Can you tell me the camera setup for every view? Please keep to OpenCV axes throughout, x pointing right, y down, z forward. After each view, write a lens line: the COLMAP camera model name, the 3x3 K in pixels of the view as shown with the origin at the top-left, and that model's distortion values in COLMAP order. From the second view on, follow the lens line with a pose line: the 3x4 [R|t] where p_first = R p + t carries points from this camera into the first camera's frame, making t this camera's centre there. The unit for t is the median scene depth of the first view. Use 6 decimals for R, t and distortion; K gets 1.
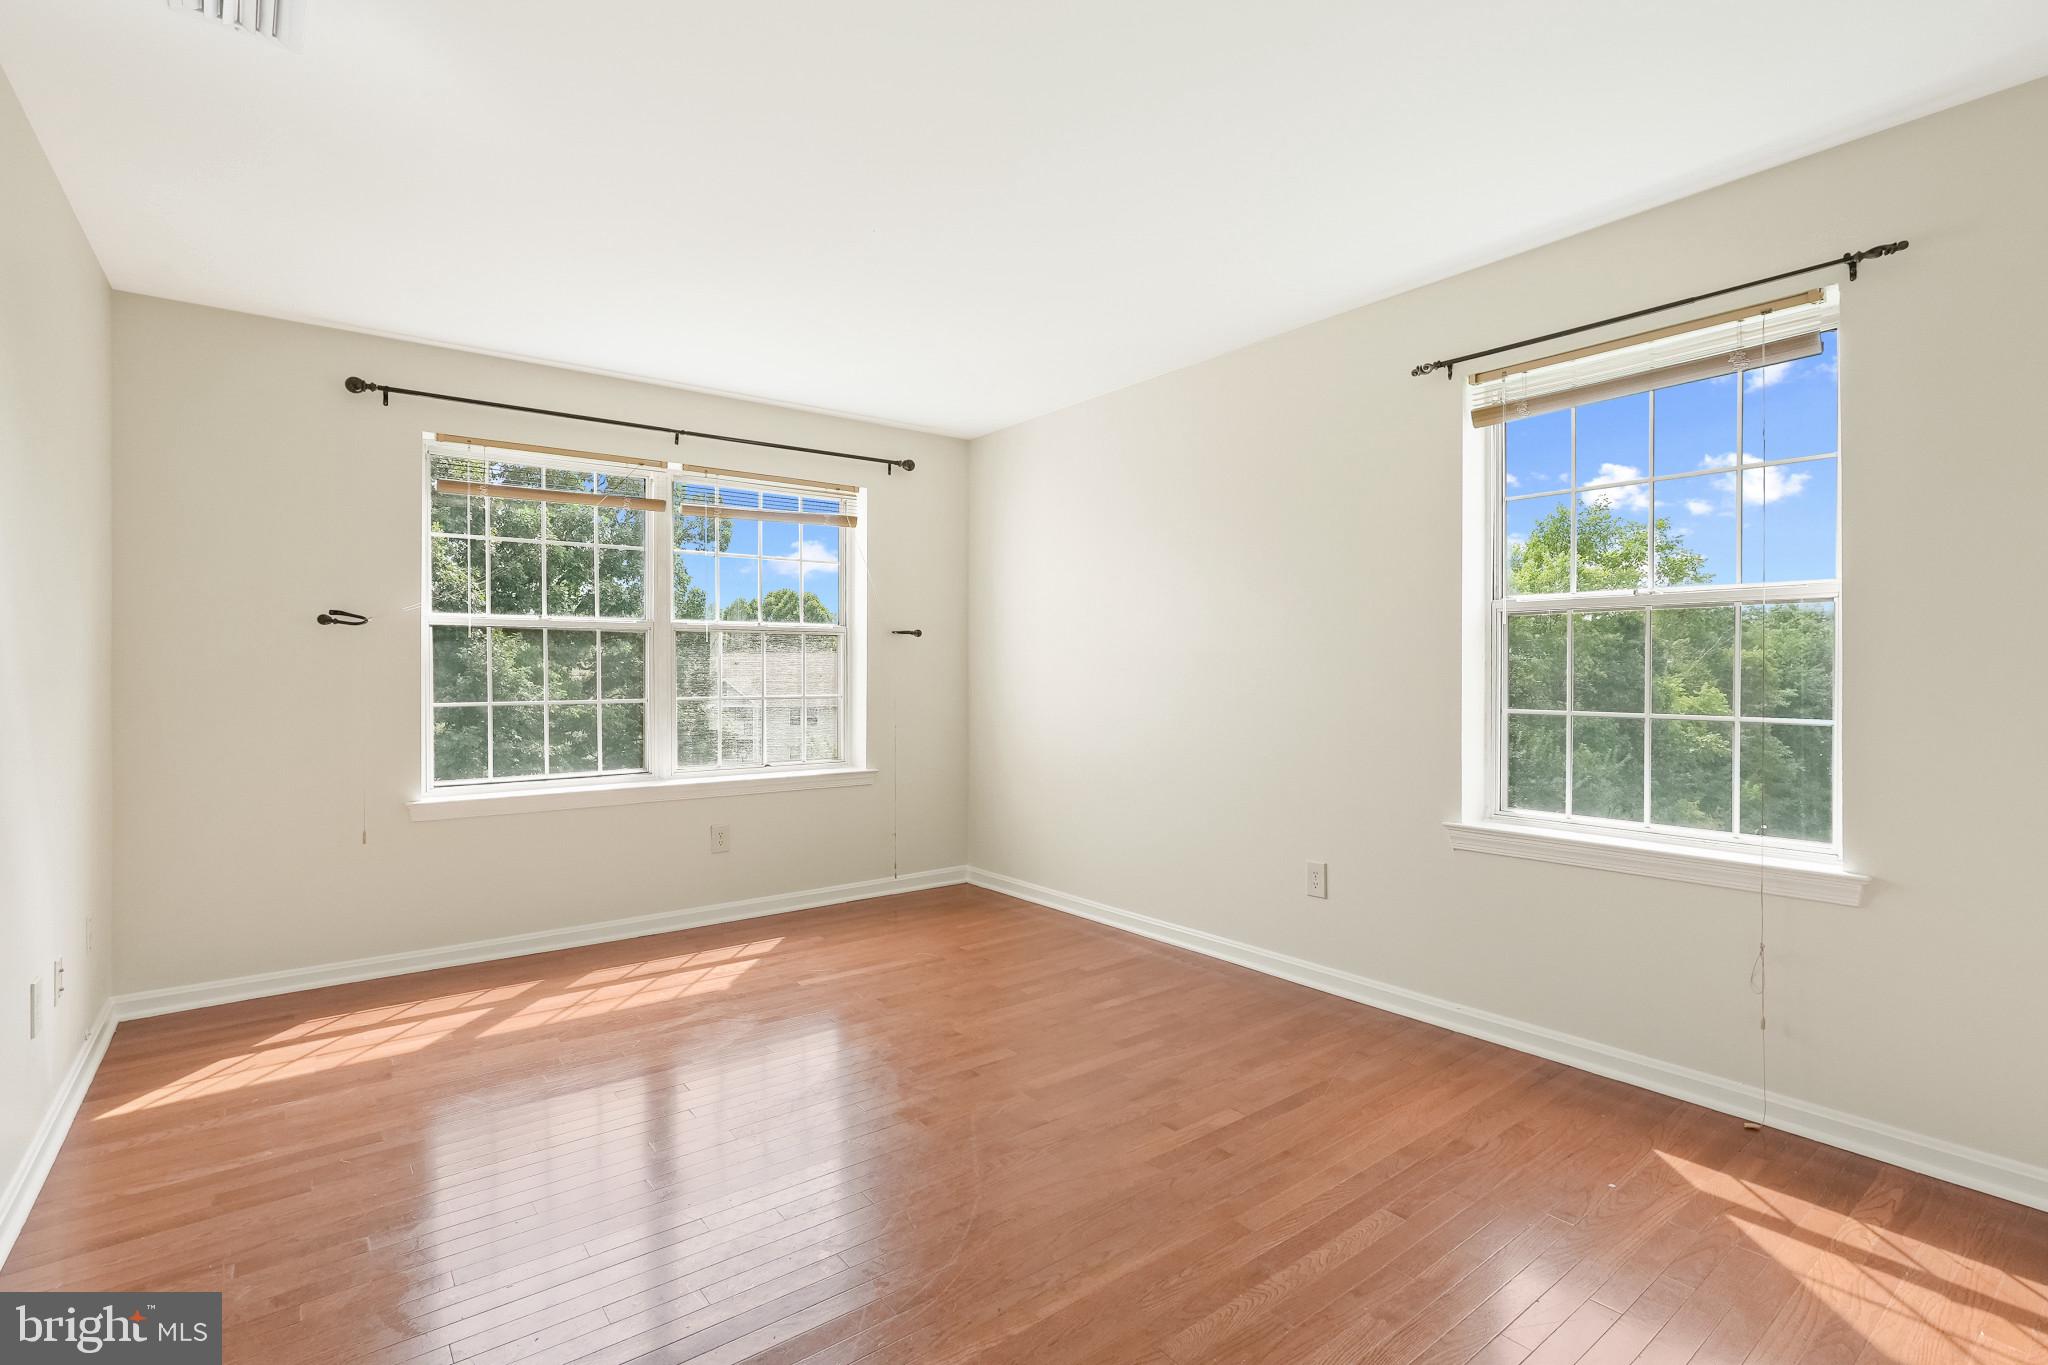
lens RADIAL K [[984.9, 0, 1024.1], [0, 984.9, 647.8], [0, 0, 1]] dist [-0.001104, 0.000094]
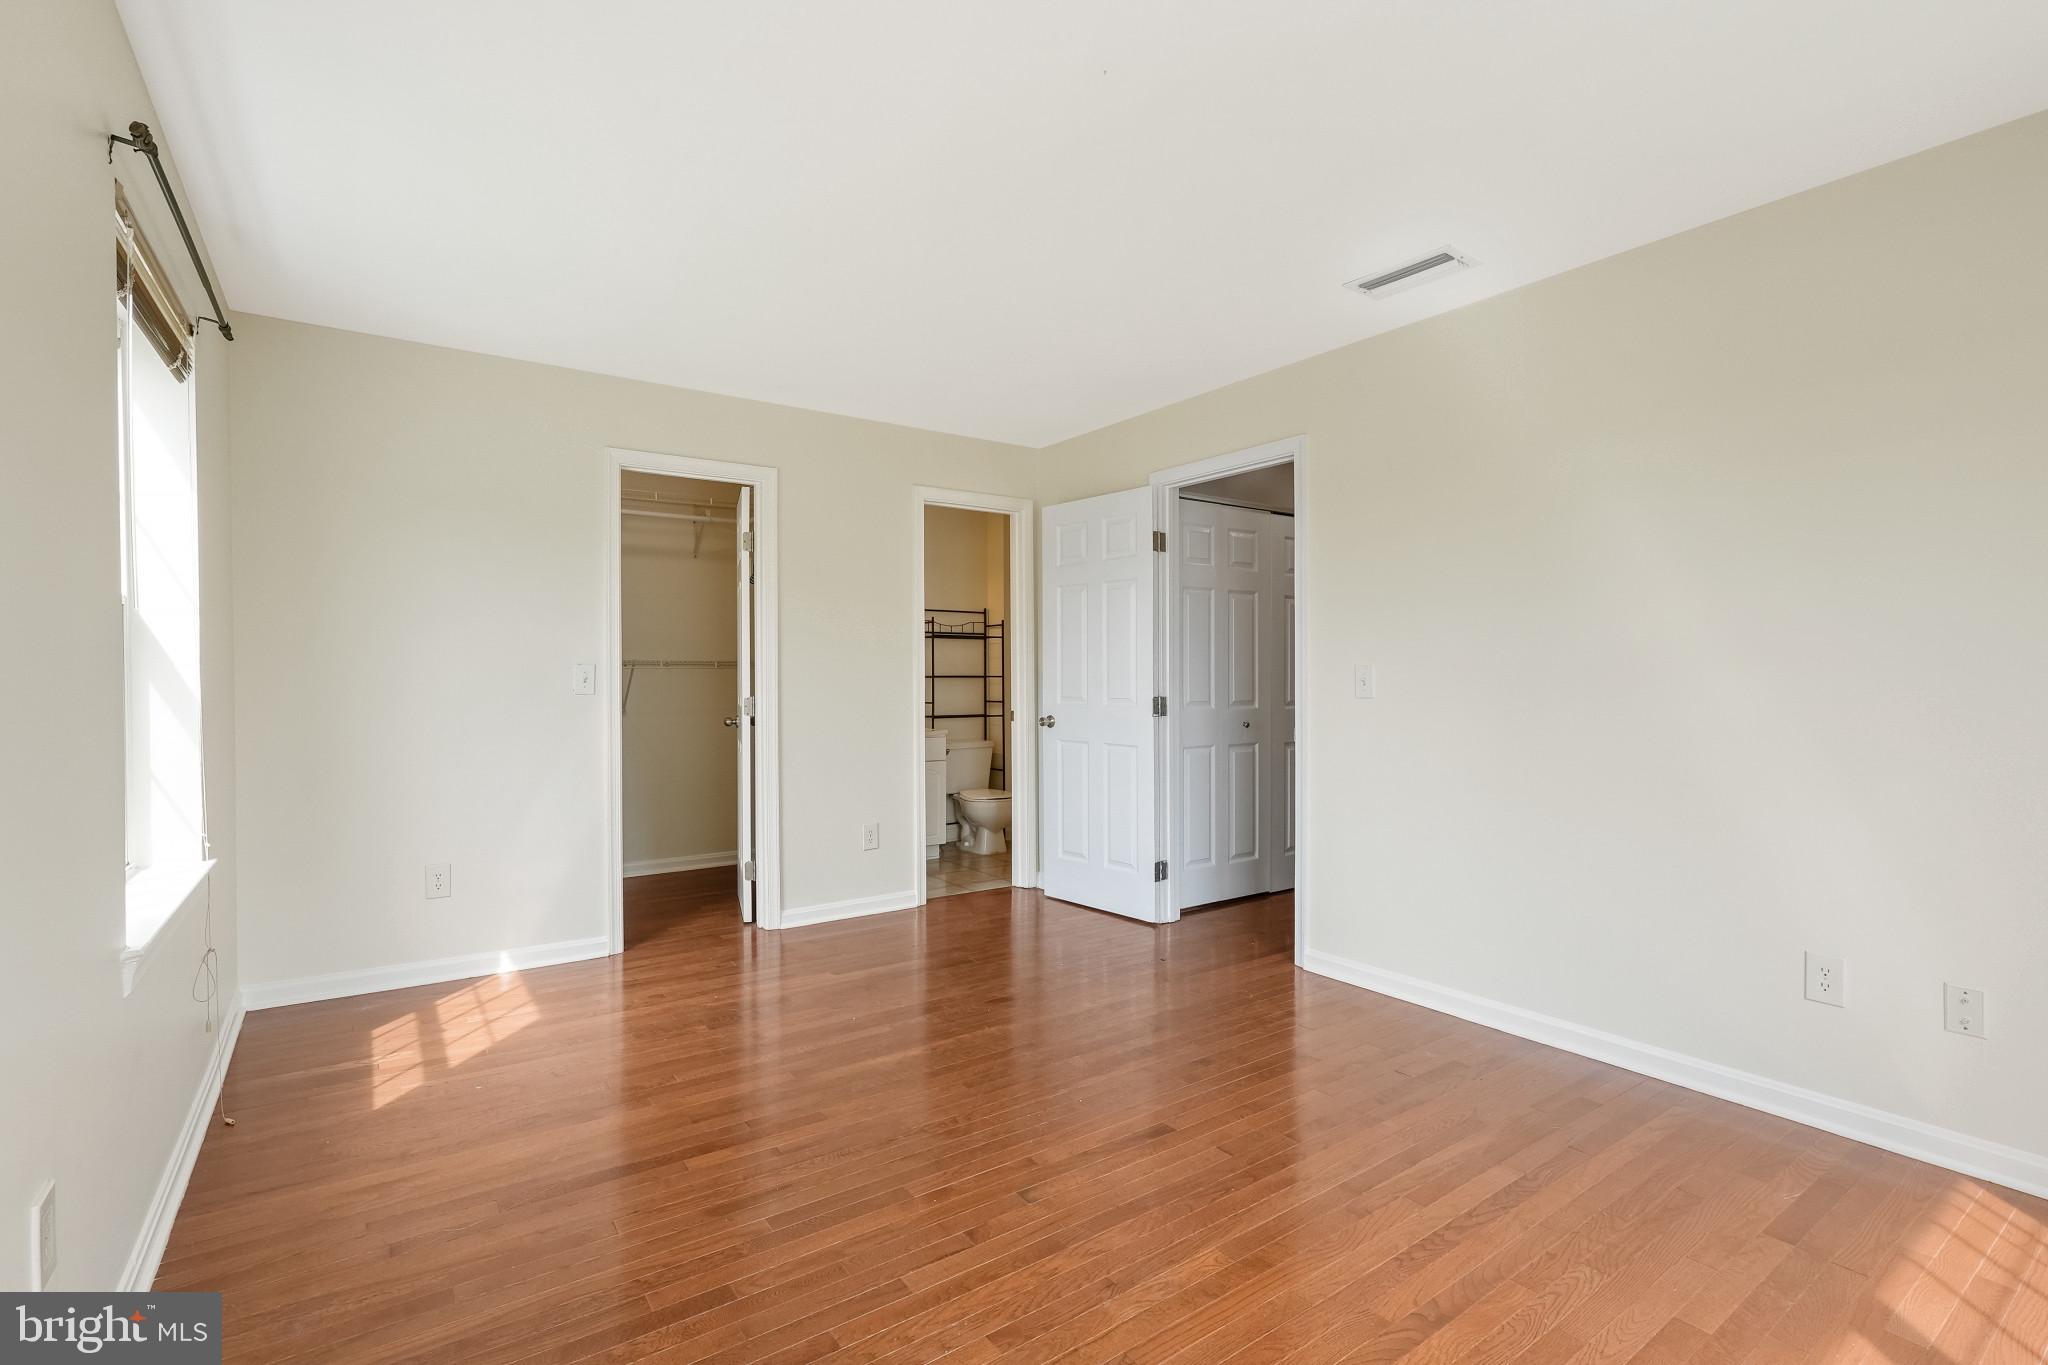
lens RADIAL K [[925.3, 0, 1049.6], [0, 925.3, 675.7], [0, 0, 1]] dist [-0.000679, 0.000169]
pose [[-0.999868, 0.003701, 0.015804, -0.116713], [0.003287, 0.999654, -0.026114, 0.037521], [-0.015896, -0.026058, -0.999534, 1.643252]]
